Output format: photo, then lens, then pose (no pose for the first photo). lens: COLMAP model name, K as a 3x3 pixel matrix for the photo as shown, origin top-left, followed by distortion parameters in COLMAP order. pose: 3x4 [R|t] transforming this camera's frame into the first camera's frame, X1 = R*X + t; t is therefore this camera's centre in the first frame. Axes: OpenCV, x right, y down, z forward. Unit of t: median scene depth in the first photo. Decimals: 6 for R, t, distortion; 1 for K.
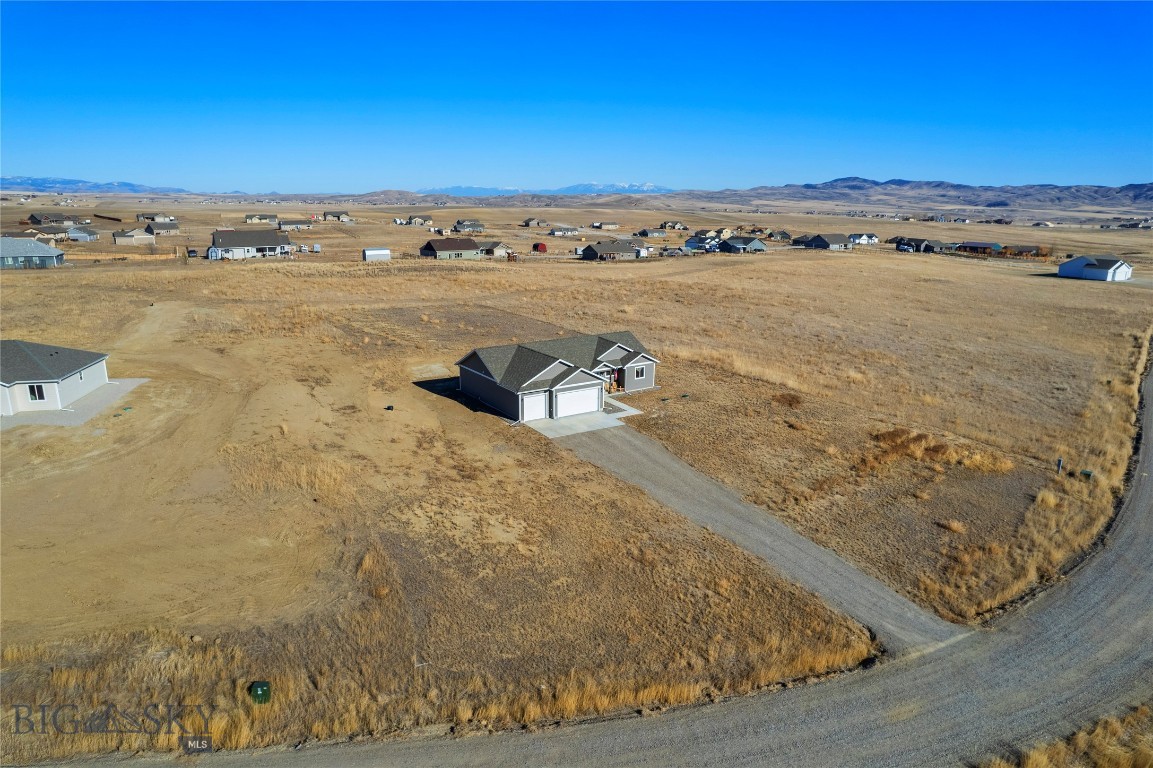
lens RADIAL K [[739.1, 0, 577.9], [0, 739.1, 389.4], [0, 0, 1]] dist [-0.074599, 0.064551]
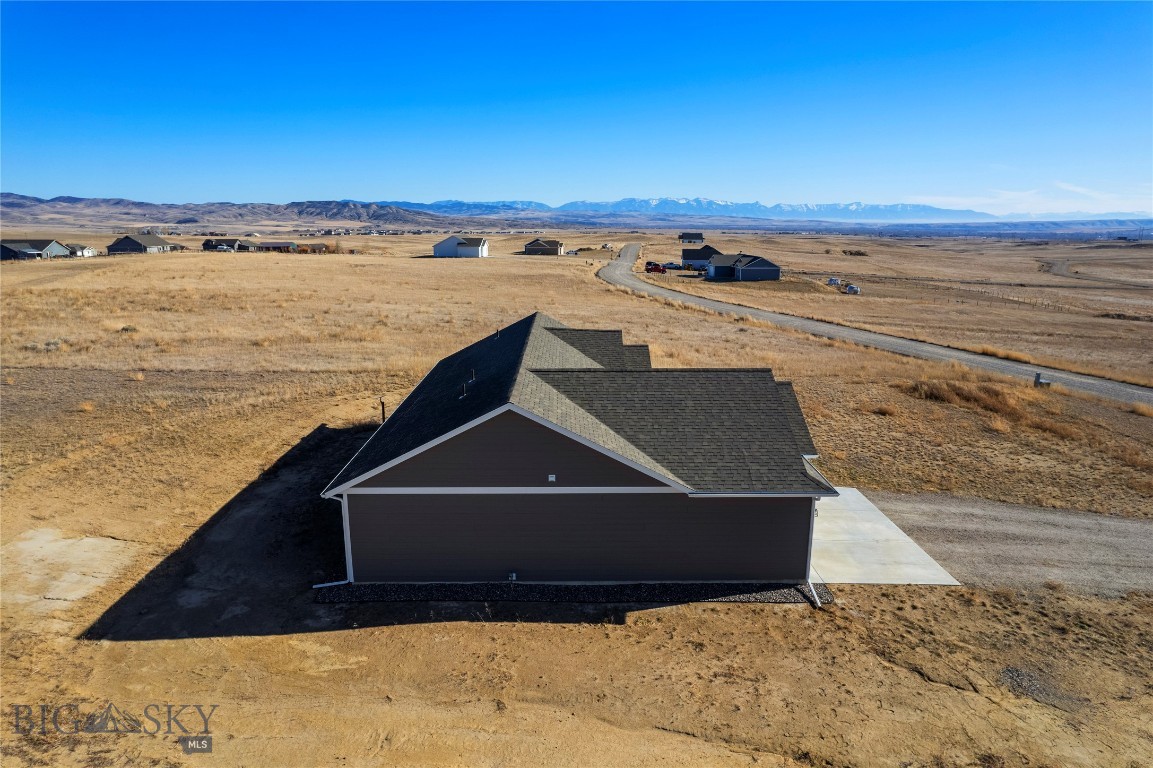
lens RADIAL K [[739.1, 0, 577.0], [0, 739.1, 387.0], [0, 0, 1]] dist [-0.074599, 0.064551]
pose [[0.537515, -0.192965, 0.820879, -0.112195], [0.215374, 0.972595, 0.087601, -0.025760], [-0.815286, 0.129709, 0.564344, 0.272027]]
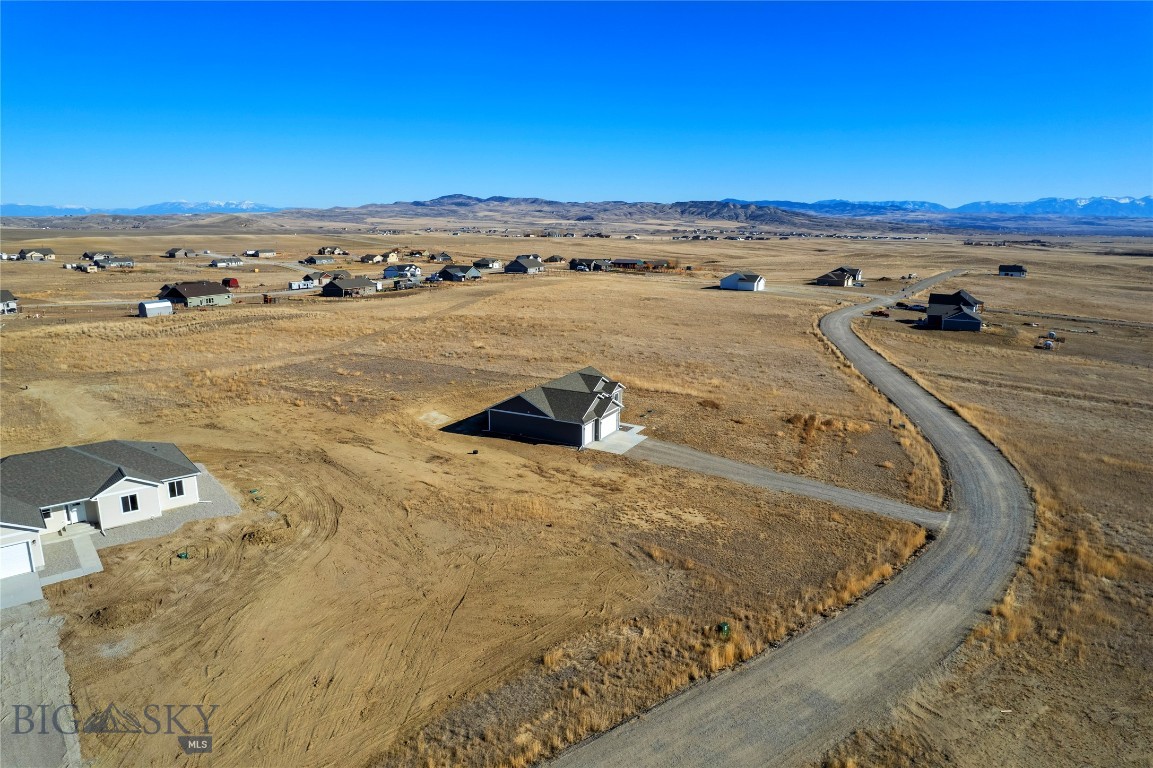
lens RADIAL K [[739.1, 0, 577.0], [0, 739.1, 387.9], [0, 0, 1]] dist [-0.074599, 0.064551]
pose [[0.874125, -0.111936, 0.472626, -0.205371], [0.123037, 0.992374, 0.007474, -0.020343], [-0.469858, 0.051617, 0.881232, -0.036015]]
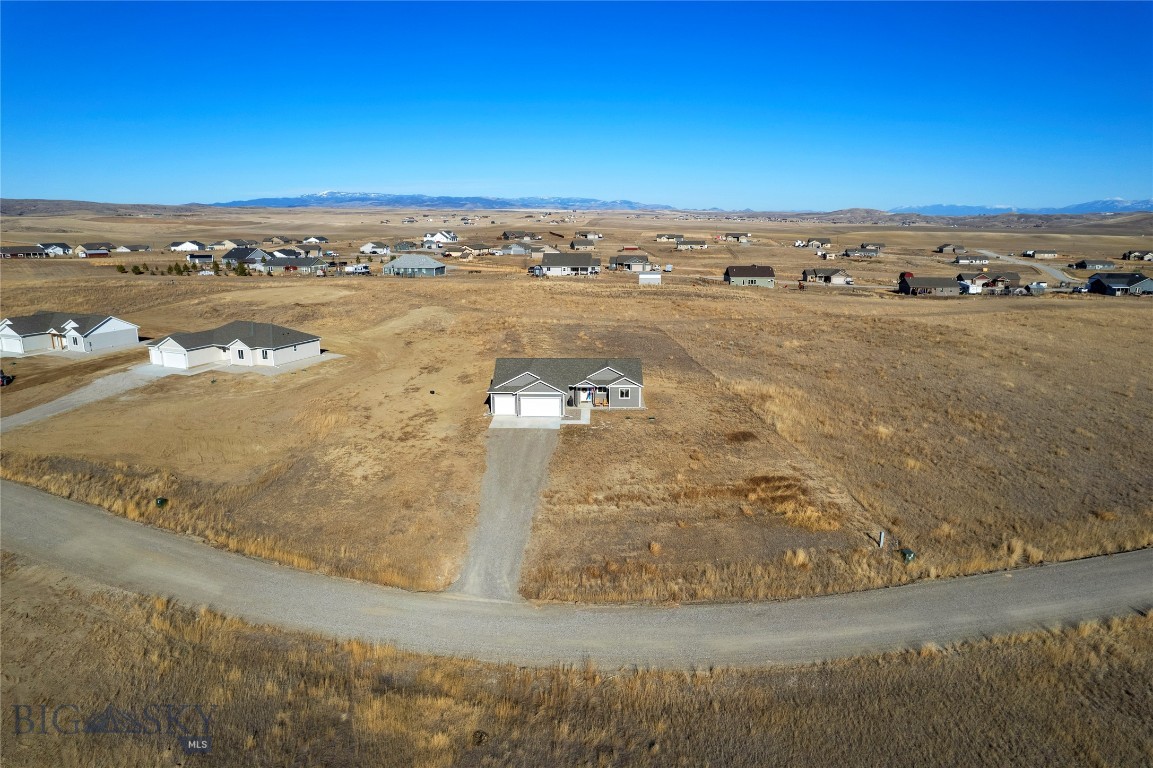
lens RADIAL K [[739.1, 0, 576.5], [0, 739.1, 388.7], [0, 0, 1]] dist [-0.074599, 0.064551]
pose [[0.821124, 0.126263, -0.556609, 0.239735], [-0.139332, 0.990063, 0.019043, -0.014924], [0.553482, 0.061917, 0.830556, -0.009461]]
